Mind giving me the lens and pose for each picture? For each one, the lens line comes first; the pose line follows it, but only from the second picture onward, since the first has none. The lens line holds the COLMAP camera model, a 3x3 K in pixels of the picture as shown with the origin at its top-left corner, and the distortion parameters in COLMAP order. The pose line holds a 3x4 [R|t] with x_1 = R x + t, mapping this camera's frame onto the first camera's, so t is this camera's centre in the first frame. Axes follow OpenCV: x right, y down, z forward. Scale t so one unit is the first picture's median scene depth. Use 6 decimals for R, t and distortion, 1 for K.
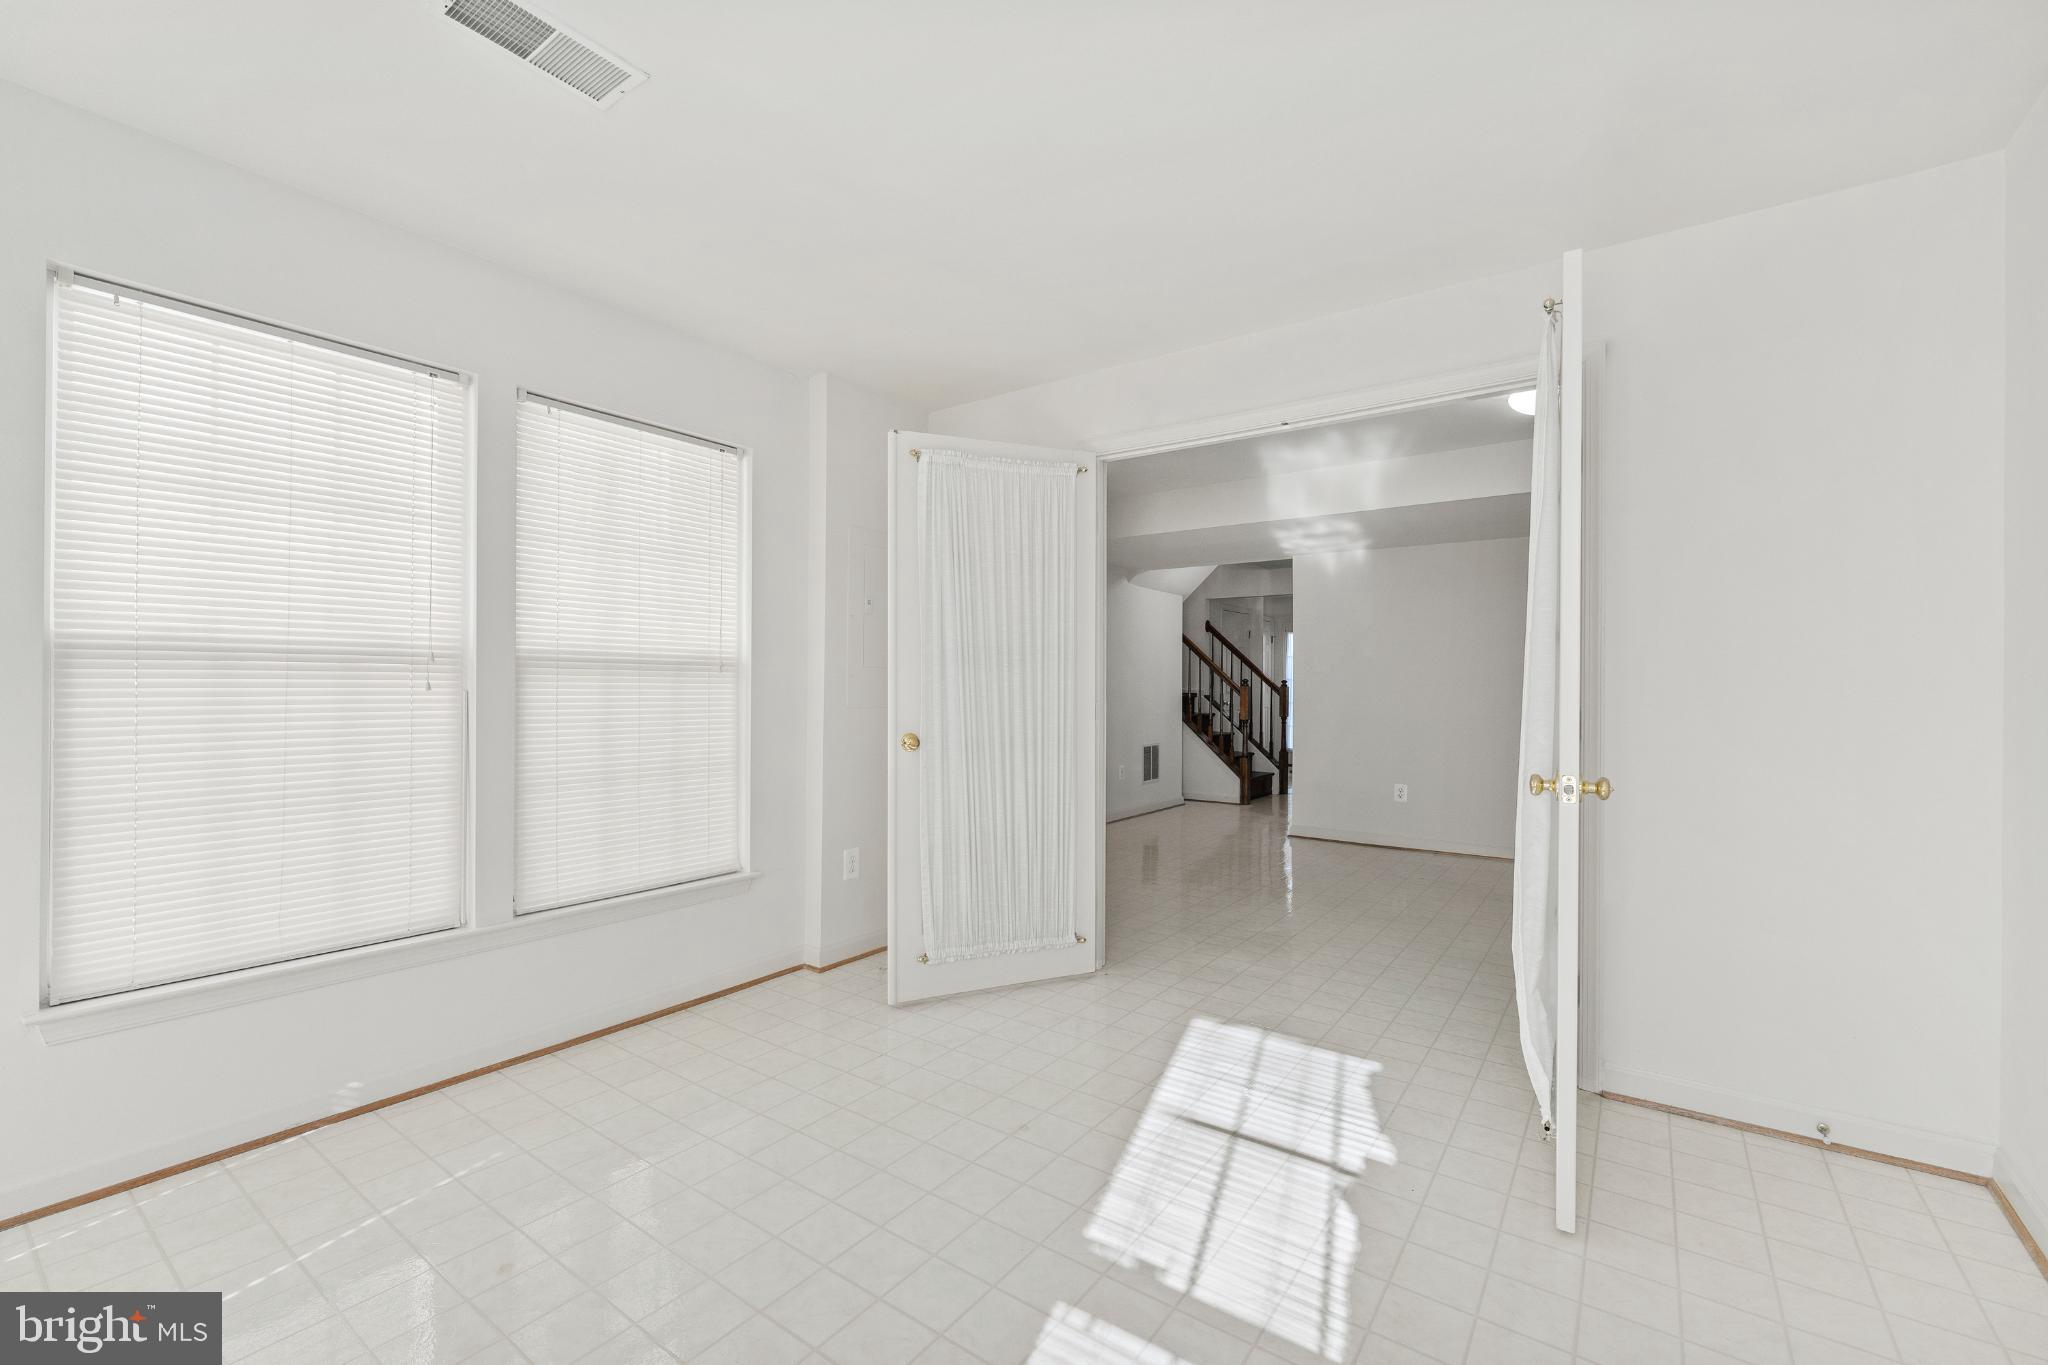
lens RADIAL K [[882.1, 0, 1025.8], [0, 882.1, 691.9], [0, 0, 1]] dist [0.000447, 0.000047]
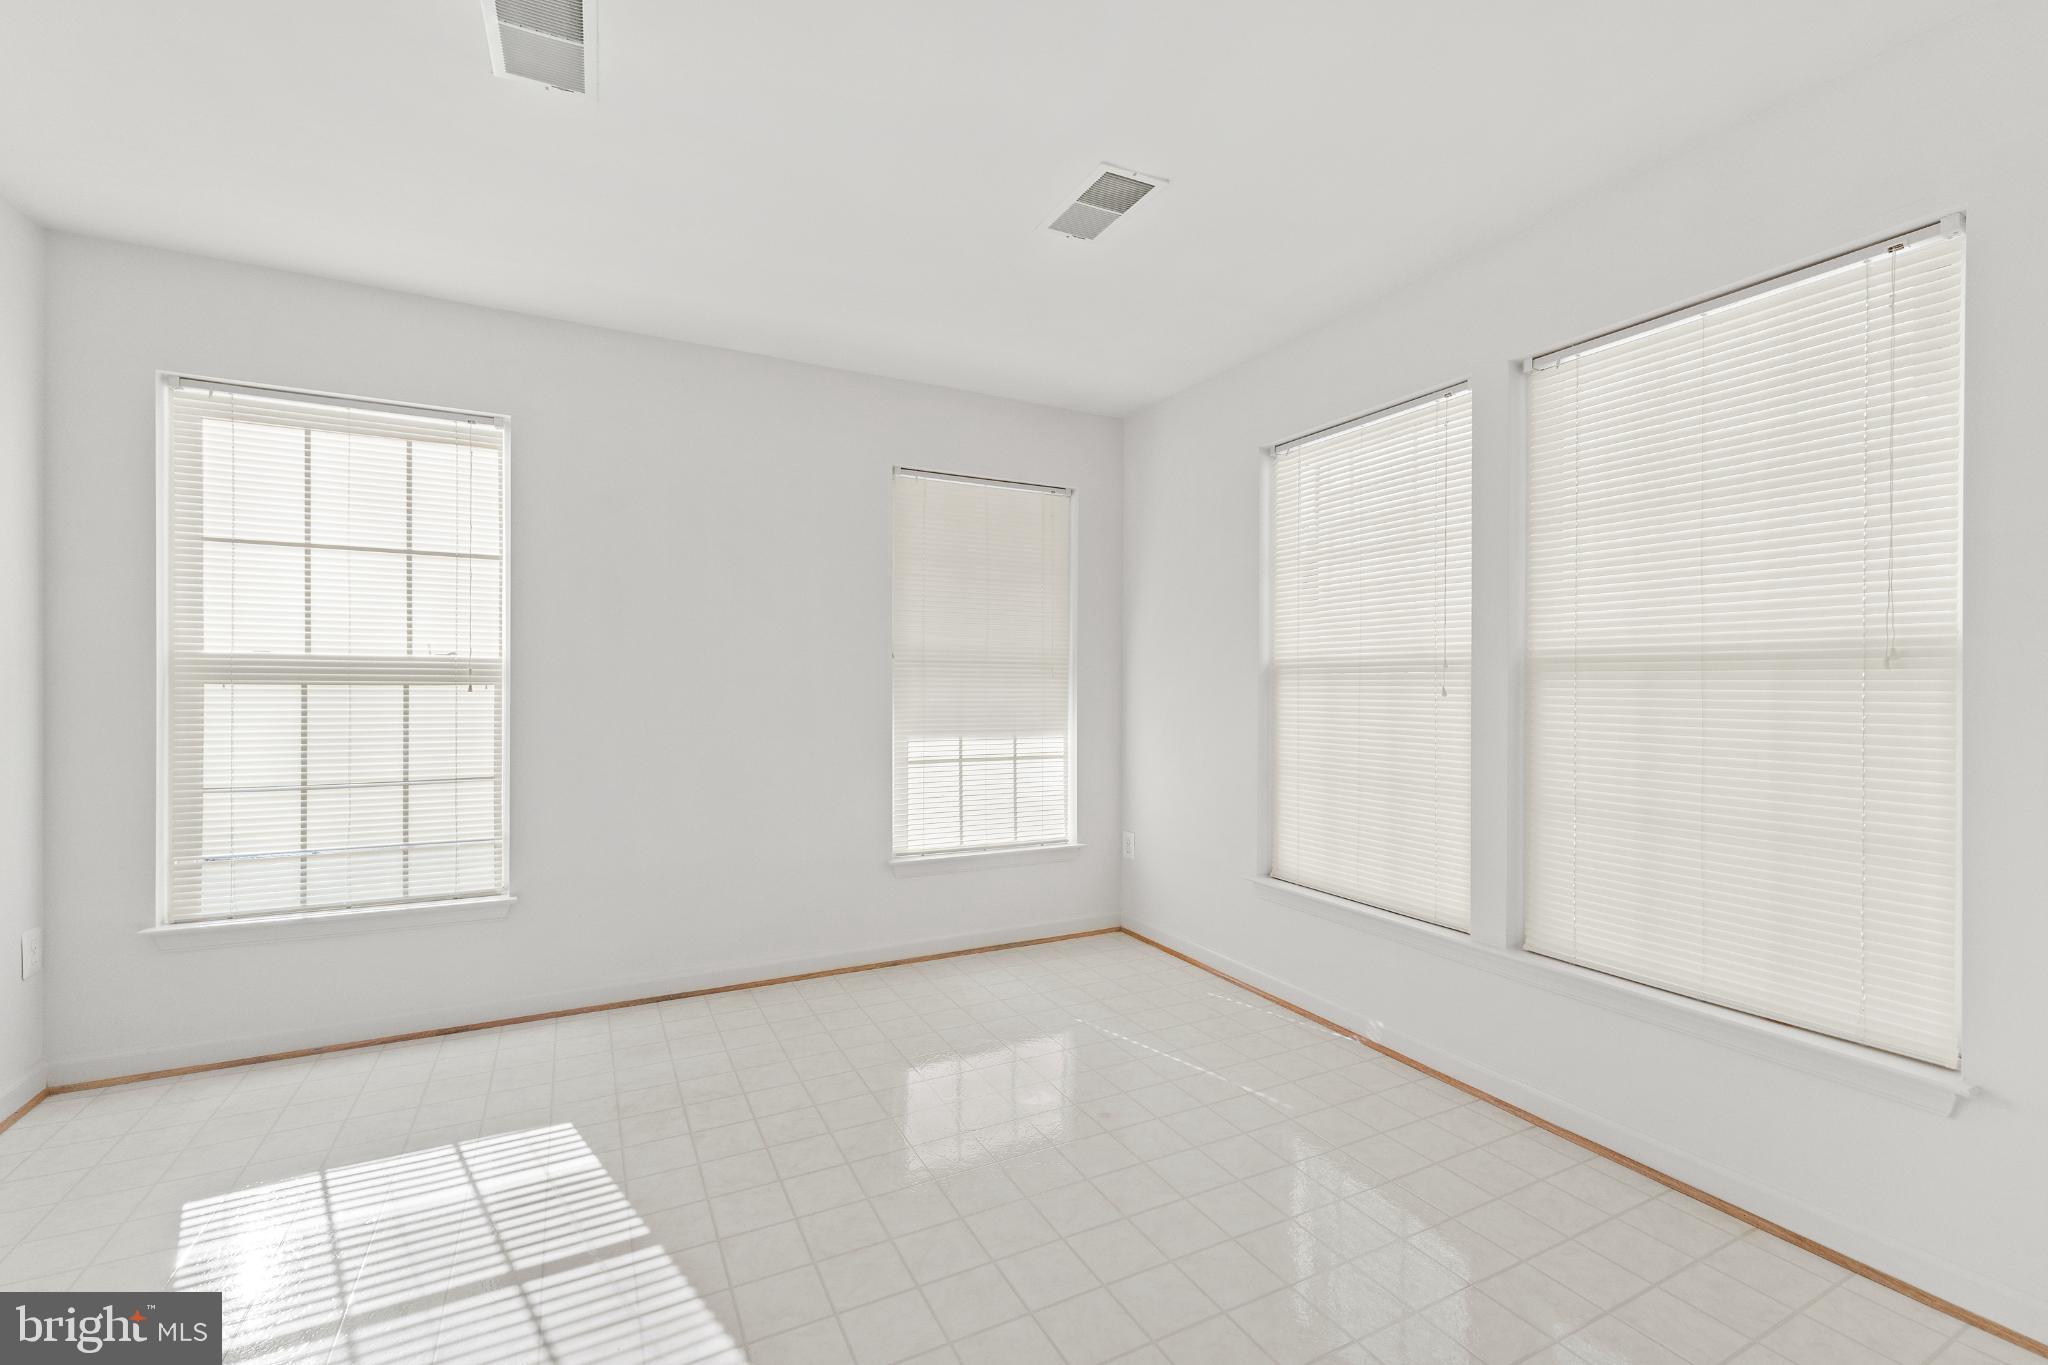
lens RADIAL K [[828.1, 0, 1029.0], [0, 828.1, 682.5], [0, 0, 1]] dist [0.002808, 0.000007]
pose [[-0.435274, -0.003060, -0.900293, 0.417755], [-0.005481, 0.999985, -0.000749, -0.014173], [0.900281, 0.004608, -0.435284, 0.958297]]
